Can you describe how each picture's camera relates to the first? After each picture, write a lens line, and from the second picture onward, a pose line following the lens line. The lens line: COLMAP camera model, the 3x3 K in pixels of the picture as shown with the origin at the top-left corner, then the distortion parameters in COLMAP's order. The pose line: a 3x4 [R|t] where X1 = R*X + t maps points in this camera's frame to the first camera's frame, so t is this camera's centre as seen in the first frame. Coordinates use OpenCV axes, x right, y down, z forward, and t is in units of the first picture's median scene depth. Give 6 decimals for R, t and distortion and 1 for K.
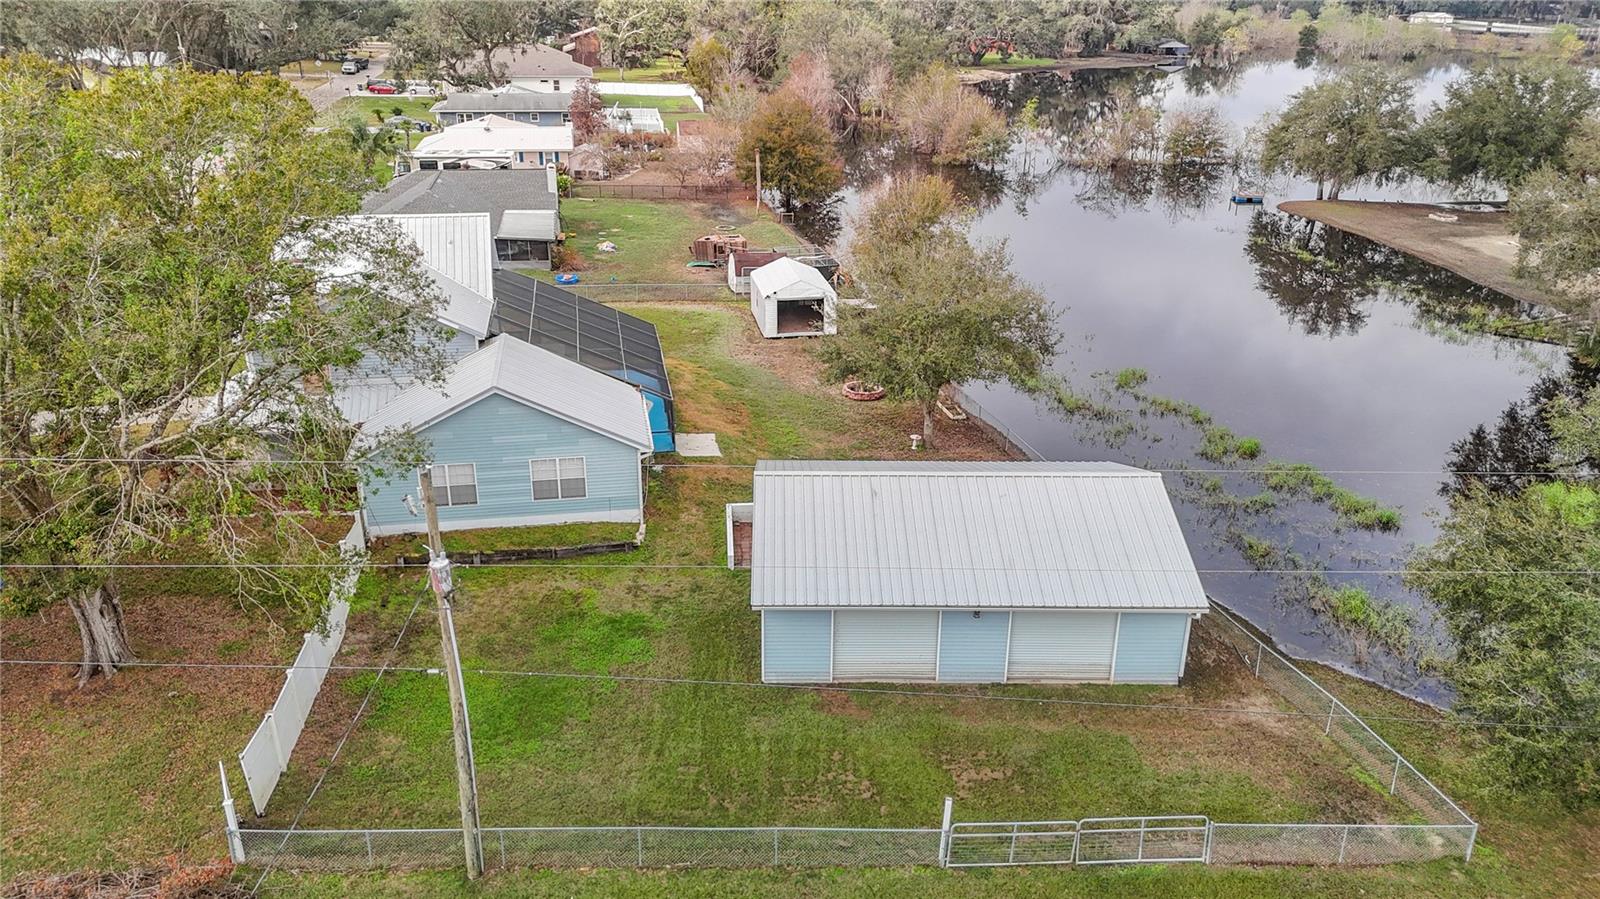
lens RADIAL K [[1171.3, 0, 796.9], [0, 1171.3, 425.3], [0, 0, 1]] dist [0.062152, -0.035665]
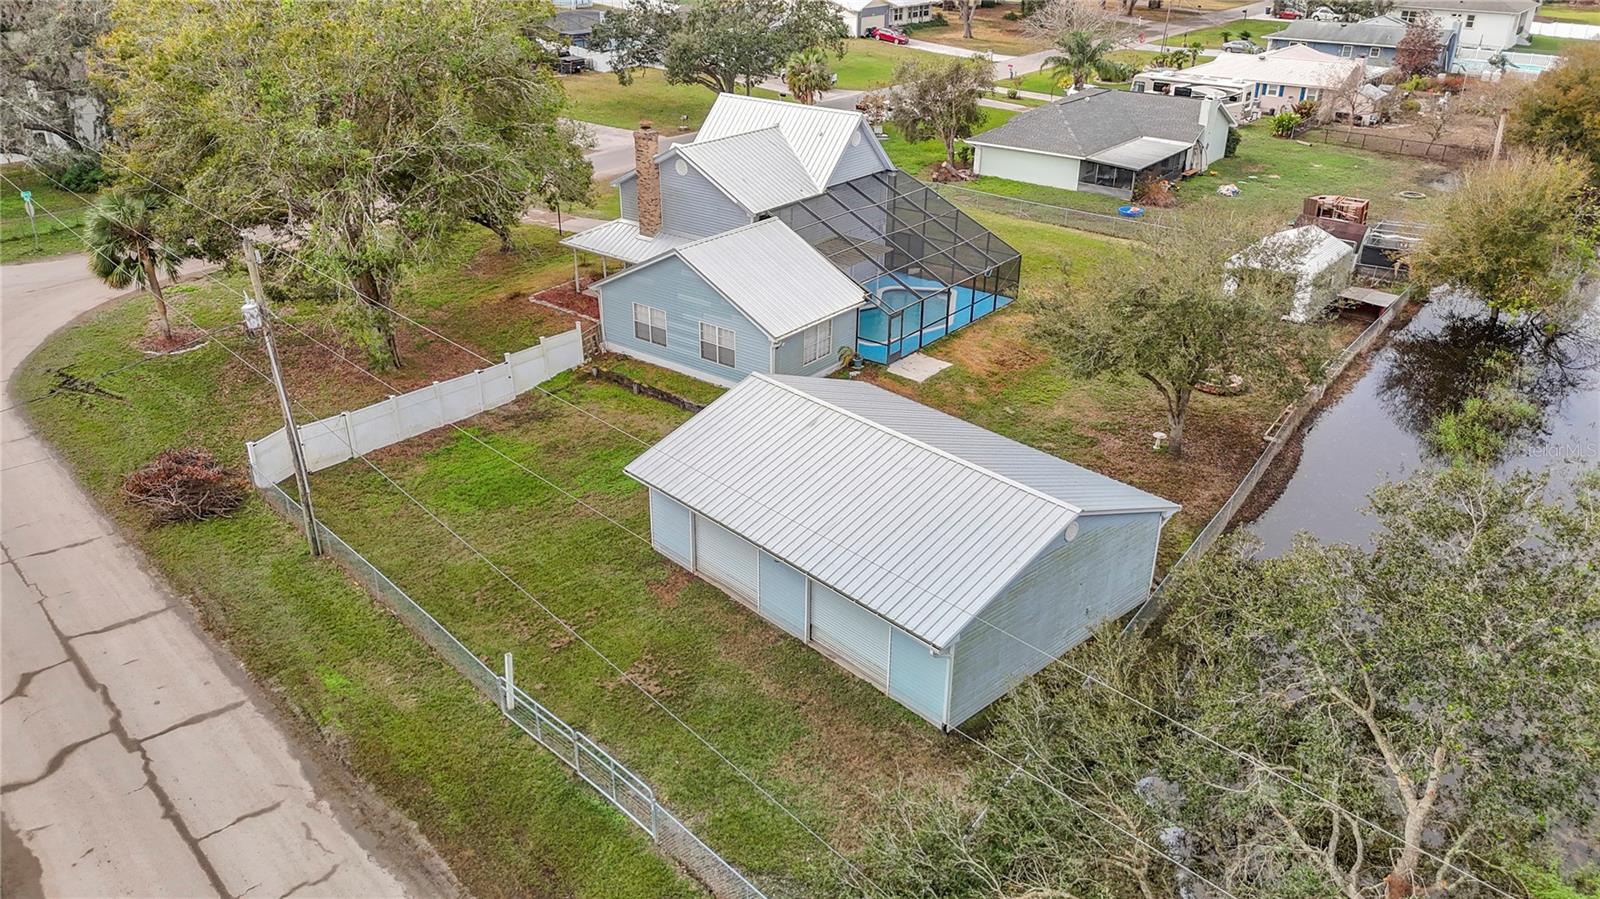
lens RADIAL K [[1180.9, 0, 792.9], [0, 1180.9, 451.6], [0, 0, 1]] dist [0.075210, -0.075830]
pose [[0.672481, 0.314087, -0.670163, 0.494797], [-0.266654, 0.947495, 0.176488, -0.059044], [0.690409, 0.060016, 0.720926, 0.198154]]
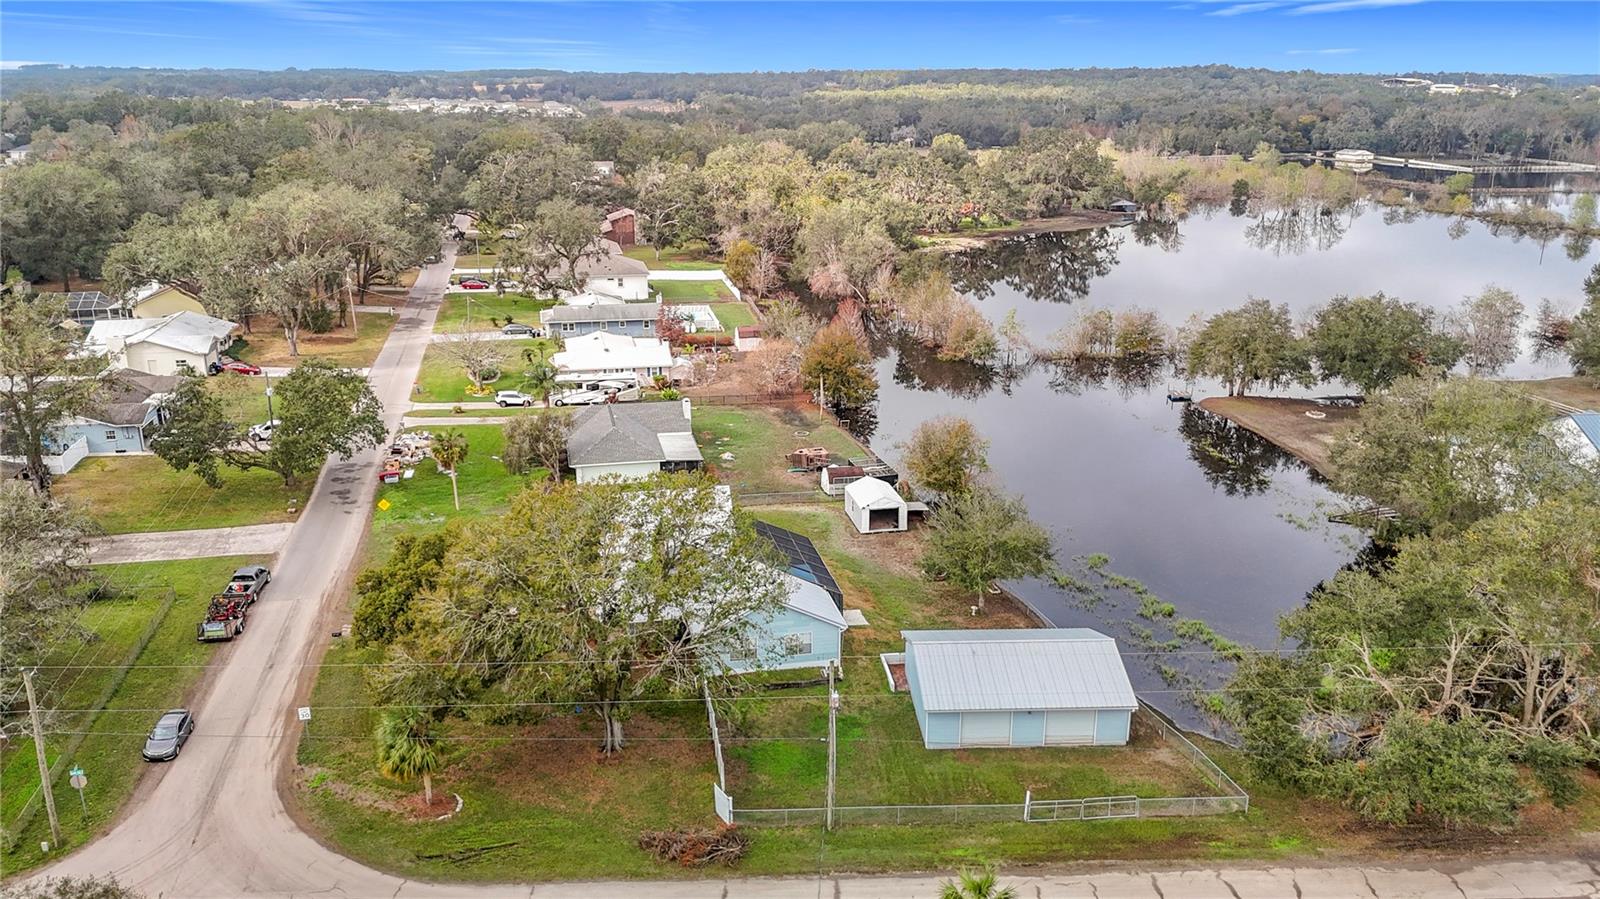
lens RADIAL K [[1185.9, 0, 797.0], [0, 1185.9, 437.4], [0, 0, 1]] dist [0.085723, -0.129448]
pose [[0.999400, -0.018333, 0.029379, -0.205473], [0.020431, 0.997139, -0.072782, -0.118535], [-0.027960, 0.073338, 0.996915, -0.748469]]
